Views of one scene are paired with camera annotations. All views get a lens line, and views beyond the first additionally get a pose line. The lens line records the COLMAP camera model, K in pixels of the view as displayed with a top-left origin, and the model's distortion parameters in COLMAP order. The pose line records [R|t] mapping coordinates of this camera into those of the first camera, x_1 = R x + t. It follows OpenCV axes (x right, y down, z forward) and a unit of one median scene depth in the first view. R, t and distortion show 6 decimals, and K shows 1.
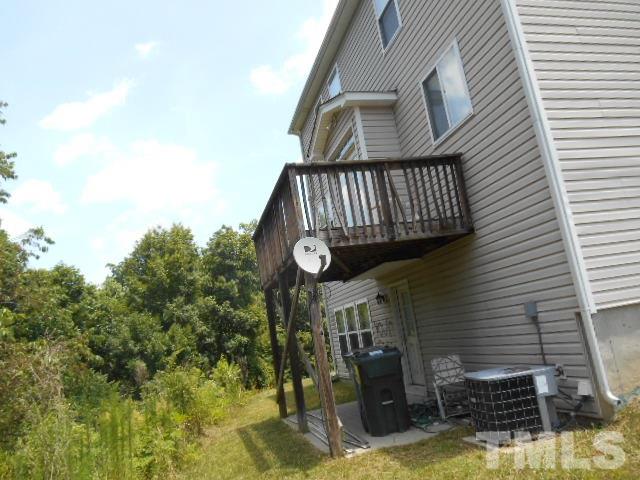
lens RADIAL K [[492.3, 0, 322.5], [0, 492.3, 241.0], [0, 0, 1]] dist [-0.006699, -0.001558]
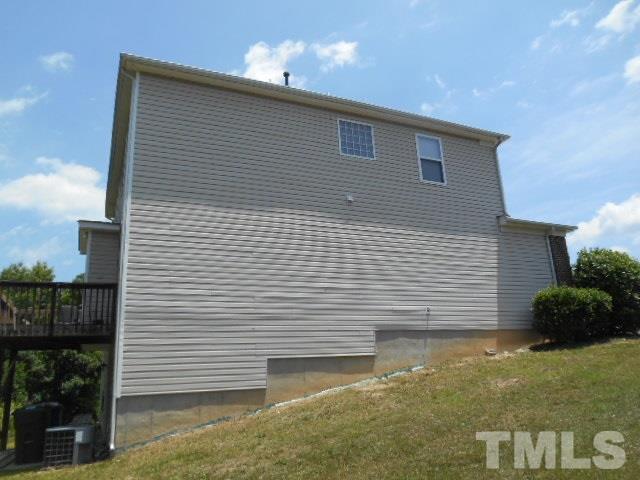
lens RADIAL K [[492.3, 0, 318.3], [0, 492.3, 238.3], [0, 0, 1]] dist [-0.006699, -0.001558]
pose [[0.979951, 0.143151, 0.138578, 0.708555], [-0.127979, 0.985336, -0.112848, -0.236552], [-0.152701, 0.092851, 0.983901, -0.686567]]
